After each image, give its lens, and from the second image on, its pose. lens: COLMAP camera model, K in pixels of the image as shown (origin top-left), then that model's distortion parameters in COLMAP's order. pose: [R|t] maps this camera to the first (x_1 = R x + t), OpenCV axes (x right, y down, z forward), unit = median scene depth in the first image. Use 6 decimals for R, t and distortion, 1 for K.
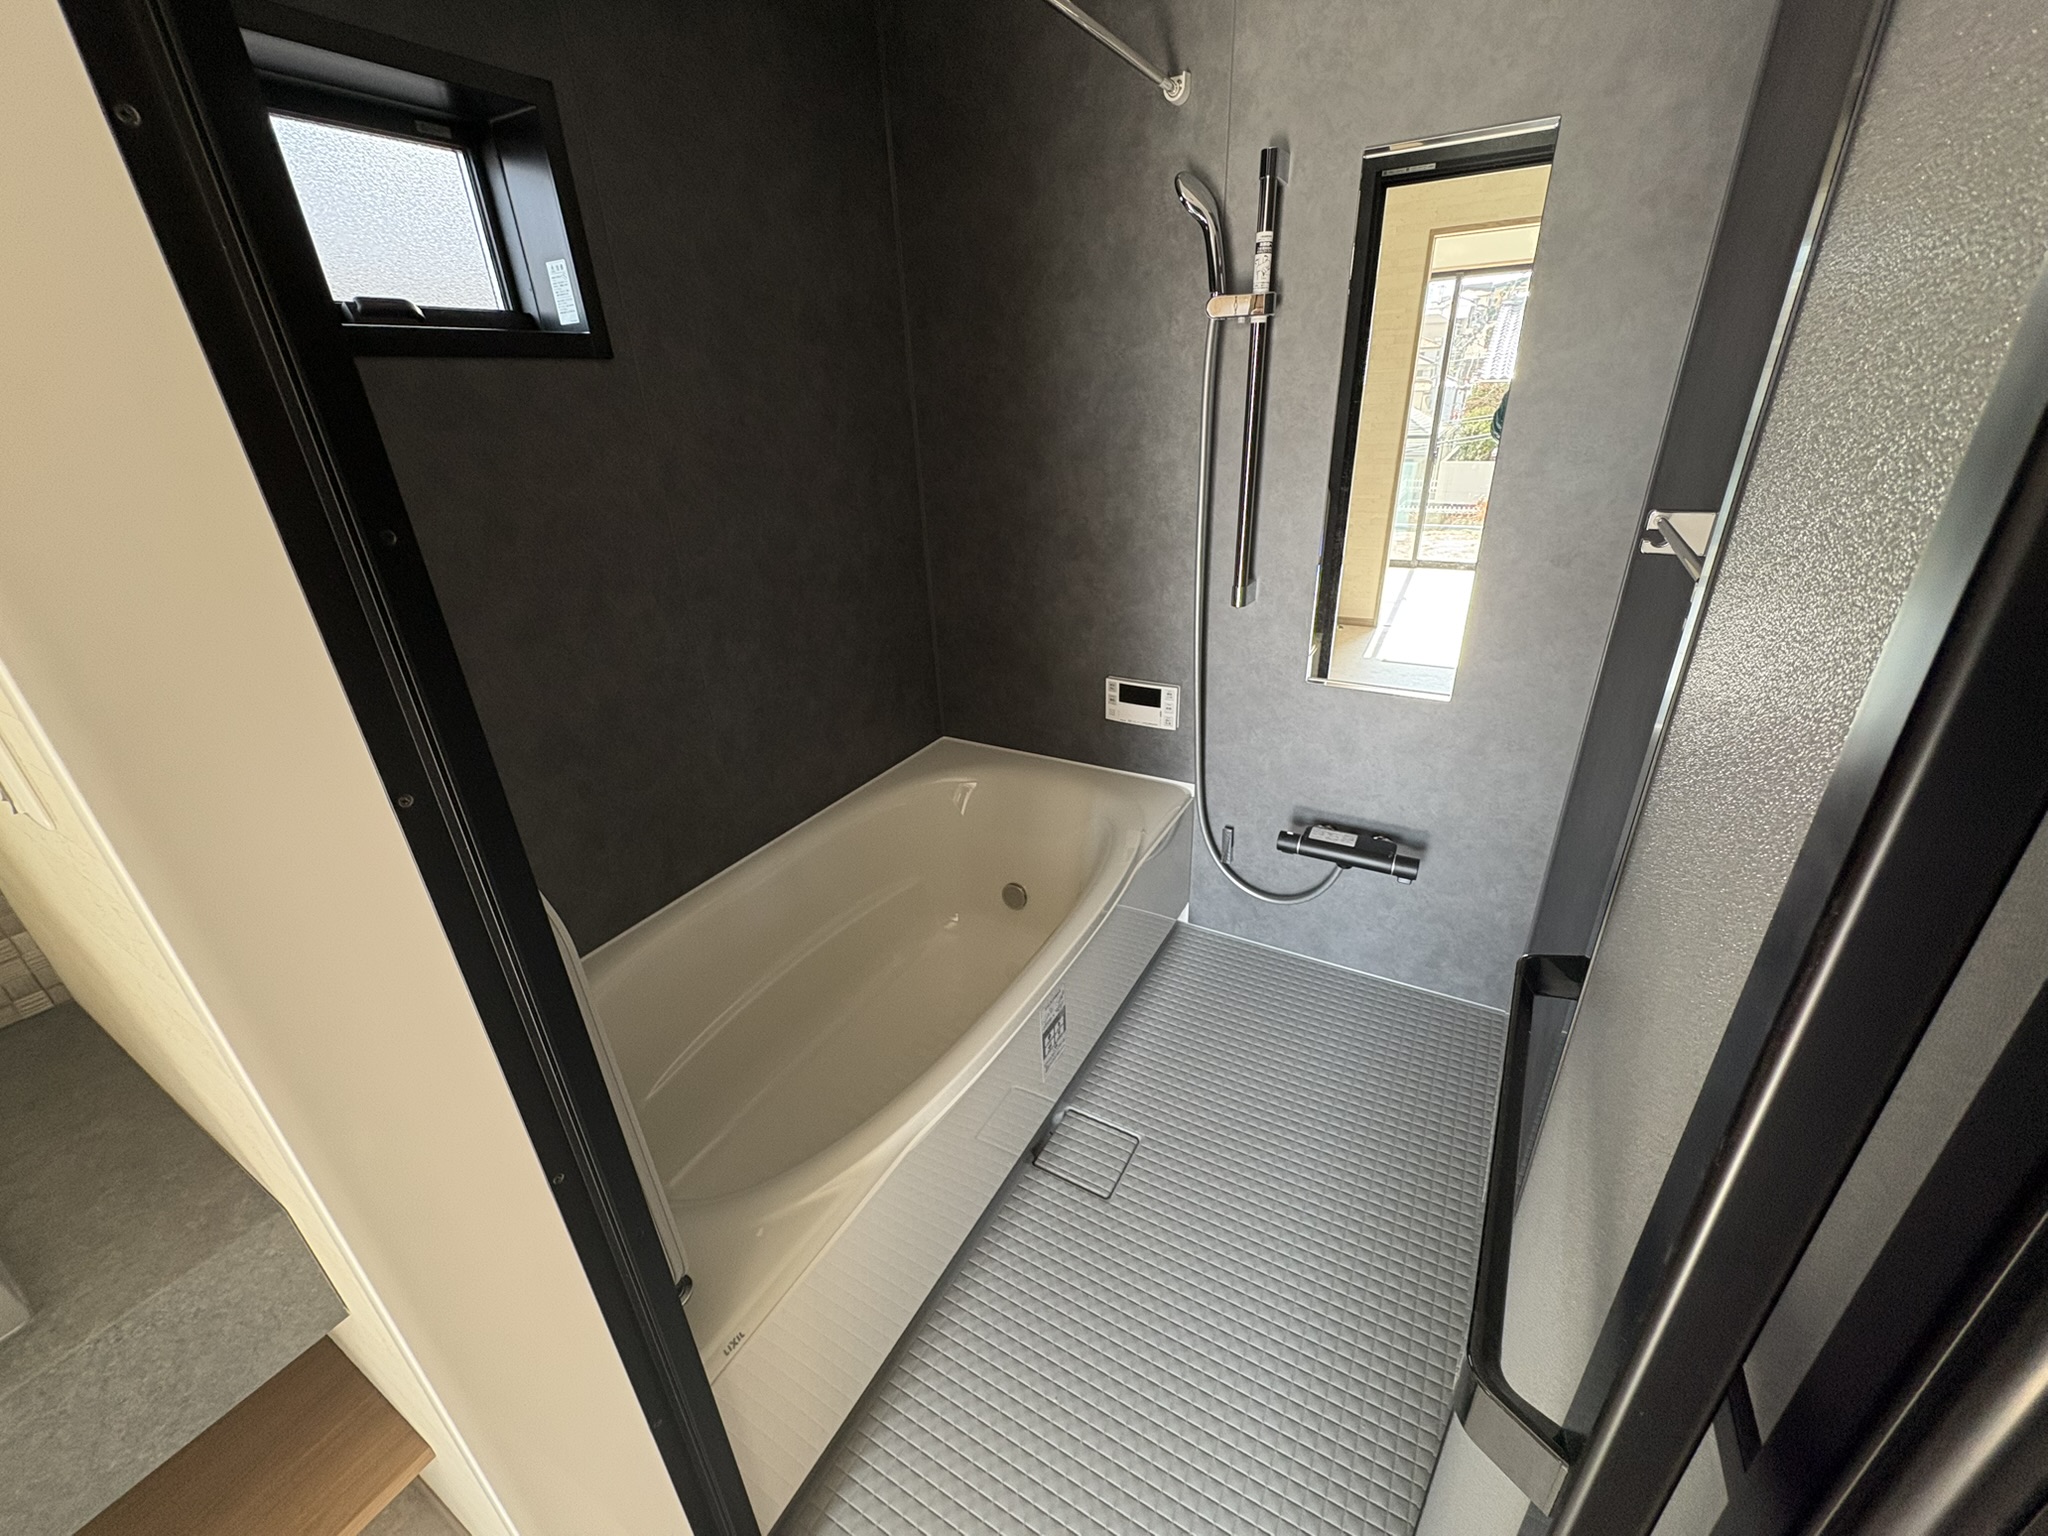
lens RADIAL K [[809.4, 0, 1021.1], [0, 809.4, 766.4], [0, 0, 1]] dist [-0.000771, 0.000083]
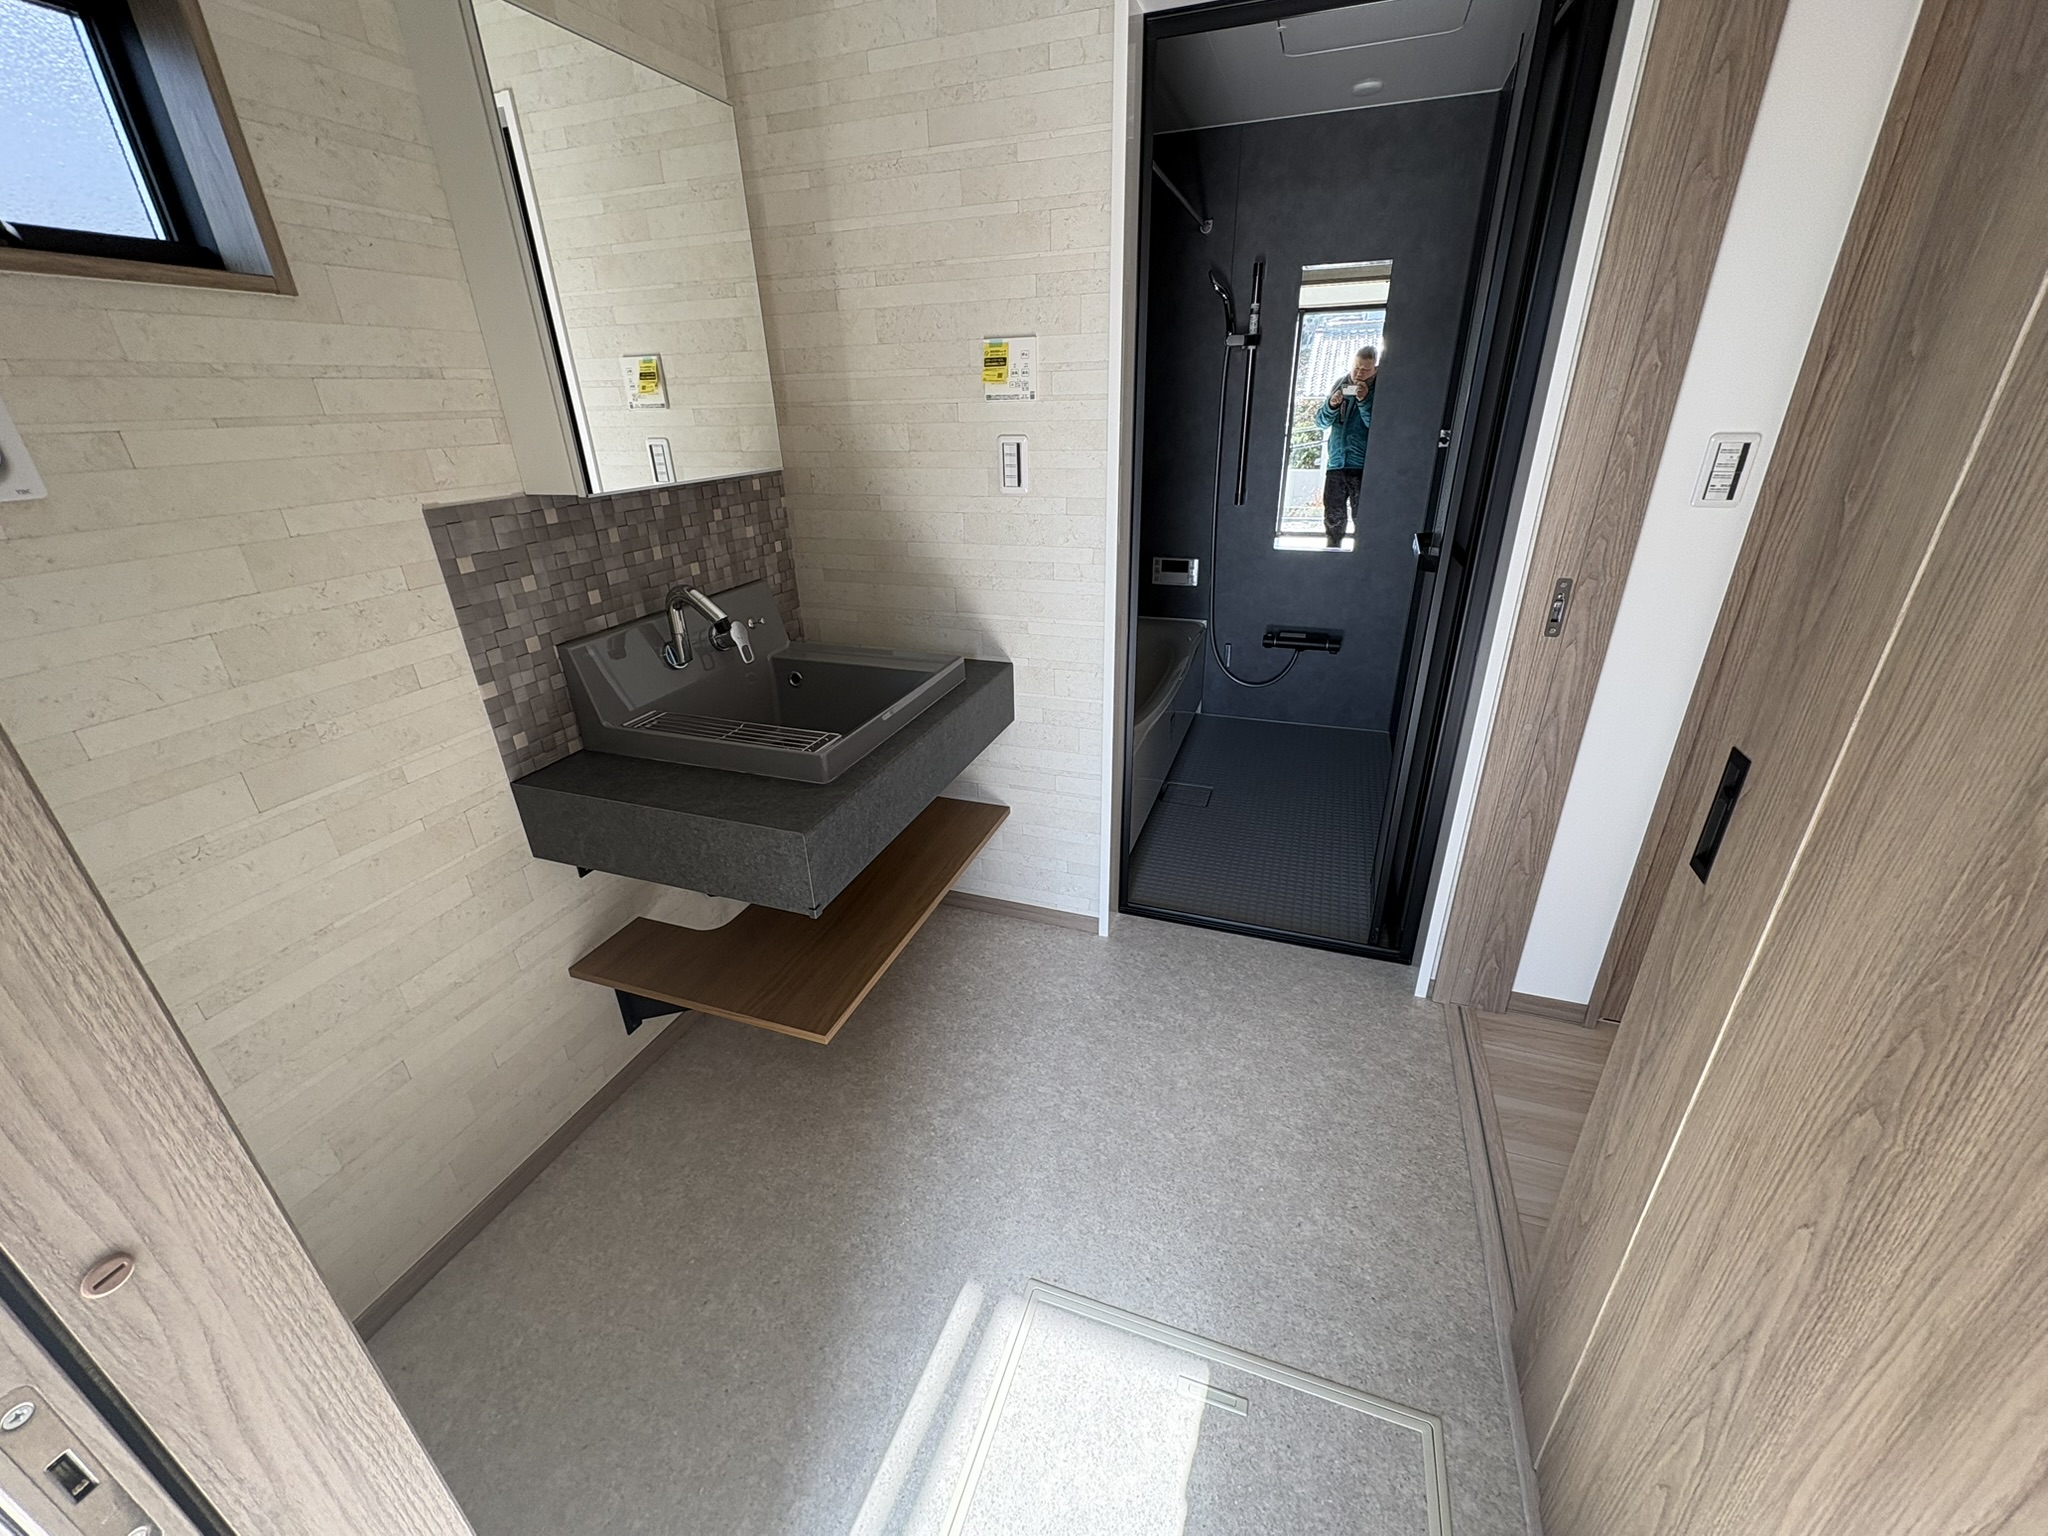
lens RADIAL K [[809.4, 0, 1026.5], [0, 809.4, 769.0], [0, 0, 1]] dist [-0.000771, 0.000083]
pose [[0.982696, -0.056655, 0.176346, -0.559042], [0.058238, 0.998295, -0.003809, 0.375504], [-0.175829, 0.014013, 0.984321, -0.695863]]
